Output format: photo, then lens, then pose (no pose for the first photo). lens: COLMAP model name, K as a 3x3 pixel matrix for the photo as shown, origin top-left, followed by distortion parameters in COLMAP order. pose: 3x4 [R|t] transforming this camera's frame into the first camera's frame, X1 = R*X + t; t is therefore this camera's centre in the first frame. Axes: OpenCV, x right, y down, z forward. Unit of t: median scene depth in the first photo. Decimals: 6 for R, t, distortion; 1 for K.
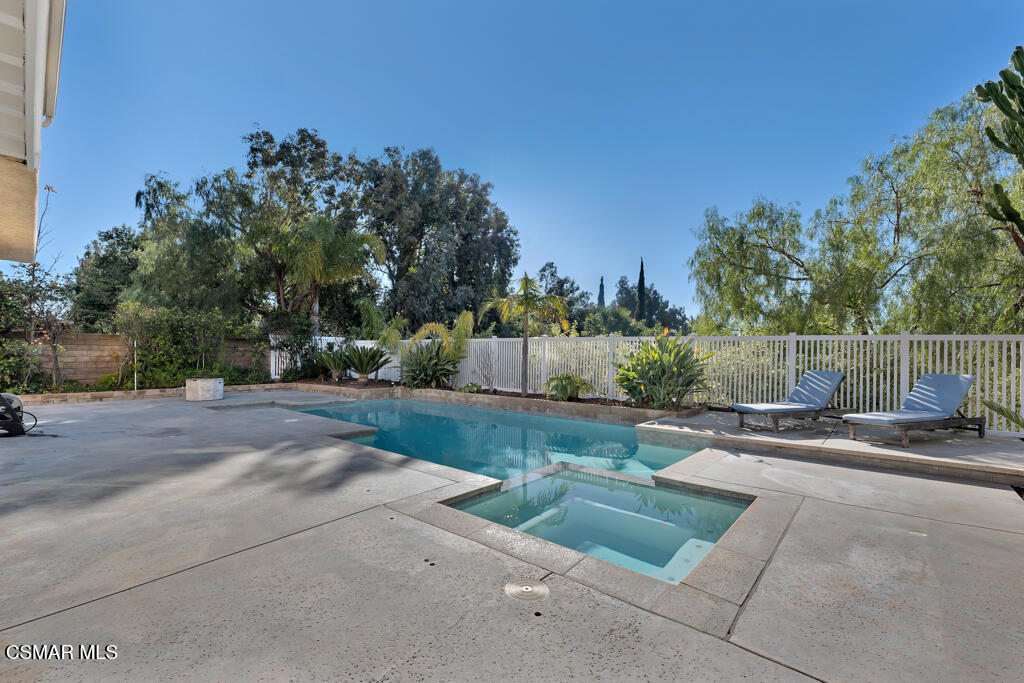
lens RADIAL K [[432.6, 0, 513.4], [0, 432.6, 352.0], [0, 0, 1]] dist [0.002099, 0.000632]
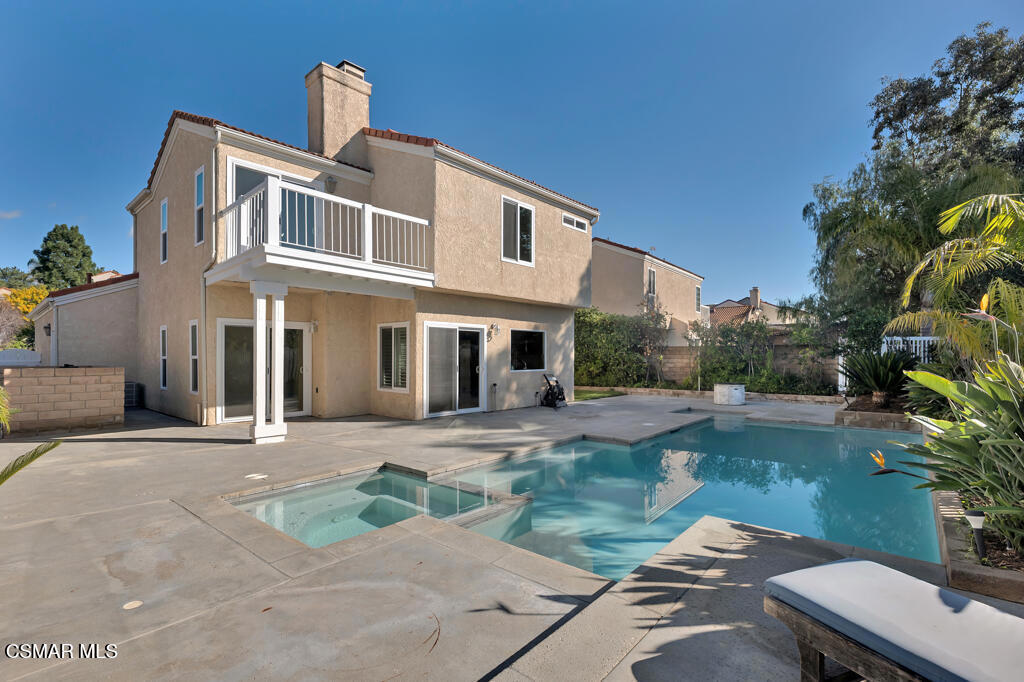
lens RADIAL K [[481.4, 0, 509.1], [0, 481.4, 355.9], [0, 0, 1]] dist [0.000635, 0.000084]
pose [[-0.005843, -0.007269, -0.999957, 0.313144], [0.007813, 0.999943, -0.007315, -0.003243], [0.999952, -0.007855, -0.005786, 0.293380]]
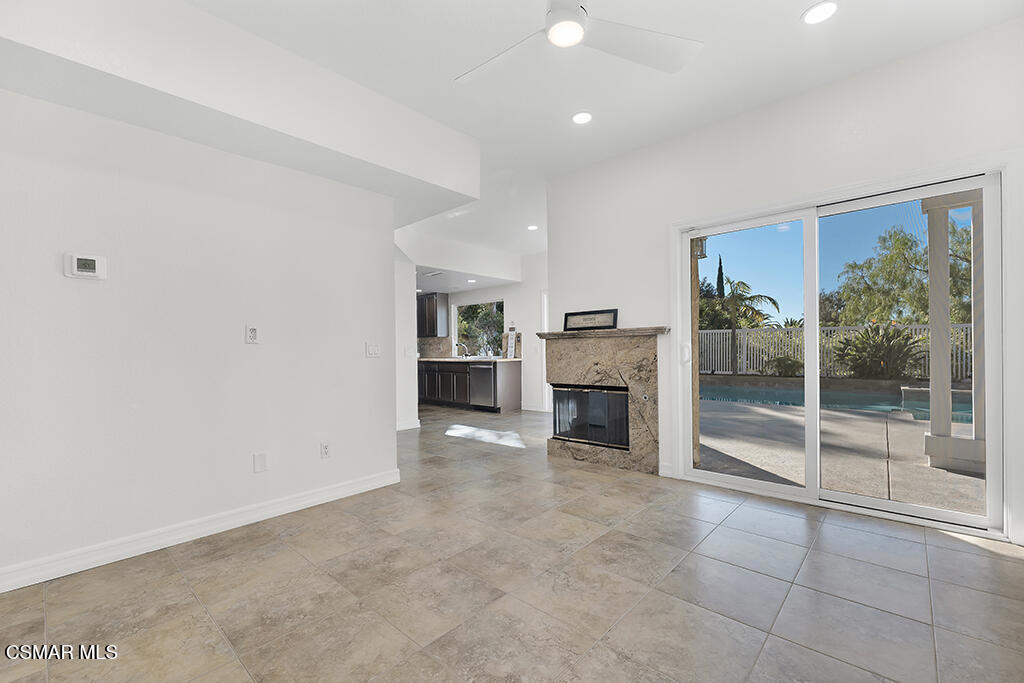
lens RADIAL K [[432.6, 0, 513.4], [0, 432.6, 352.0], [0, 0, 1]] dist [0.002099, 0.000632]
pose [[0.999713, -0.017461, -0.016415, -0.362712], [0.017680, 0.999755, 0.013331, 0.003138], [0.016178, -0.013618, 0.999776, -0.163767]]
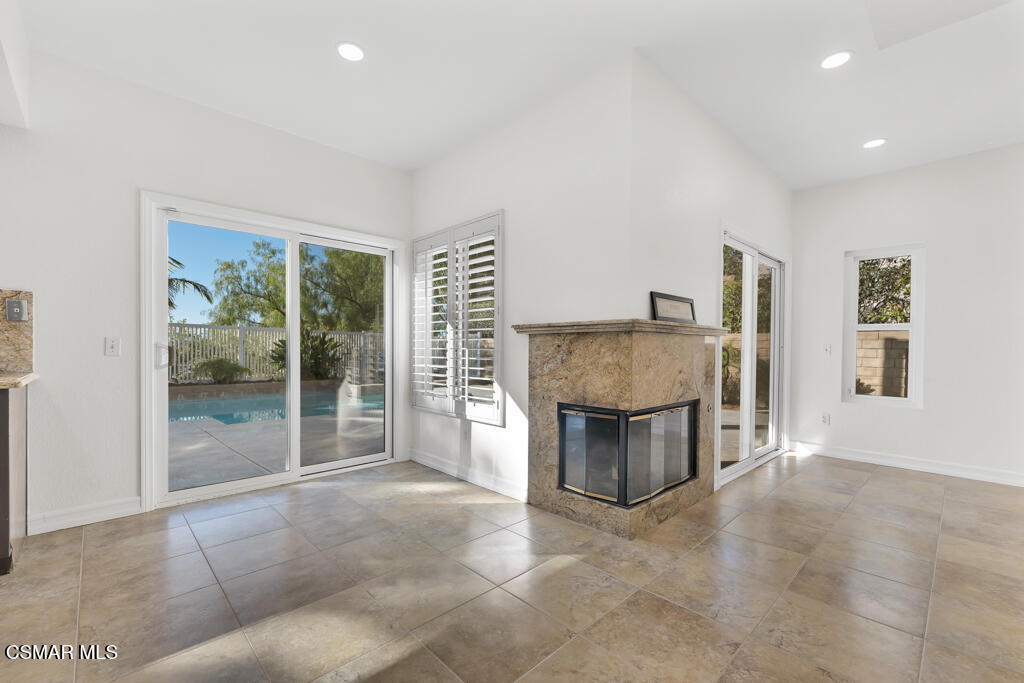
lens RADIAL K [[434.8, 0, 509.6], [0, 434.8, 351.2], [0, 0, 1]] dist [0.000857, 0.000591]
pose [[0.084526, -0.008837, 0.996382, -0.487185], [-0.015300, 0.999831, 0.010165, 0.004868], [-0.996304, -0.016103, 0.084377, 0.108672]]
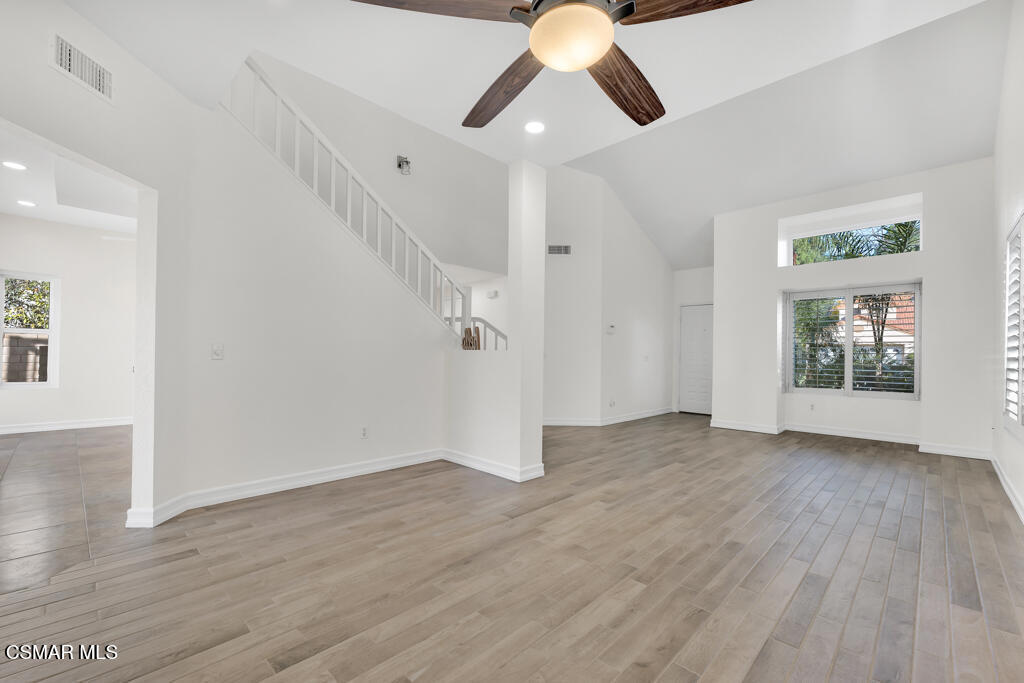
lens RADIAL K [[432.6, 0, 513.4], [0, 432.6, 352.0], [0, 0, 1]] dist [0.002099, 0.000632]
pose [[-0.998843, -0.016676, 0.045100, -0.604747], [-0.017322, 0.999752, -0.013984, 0.004788], [-0.044856, -0.014749, -0.998885, 0.227897]]
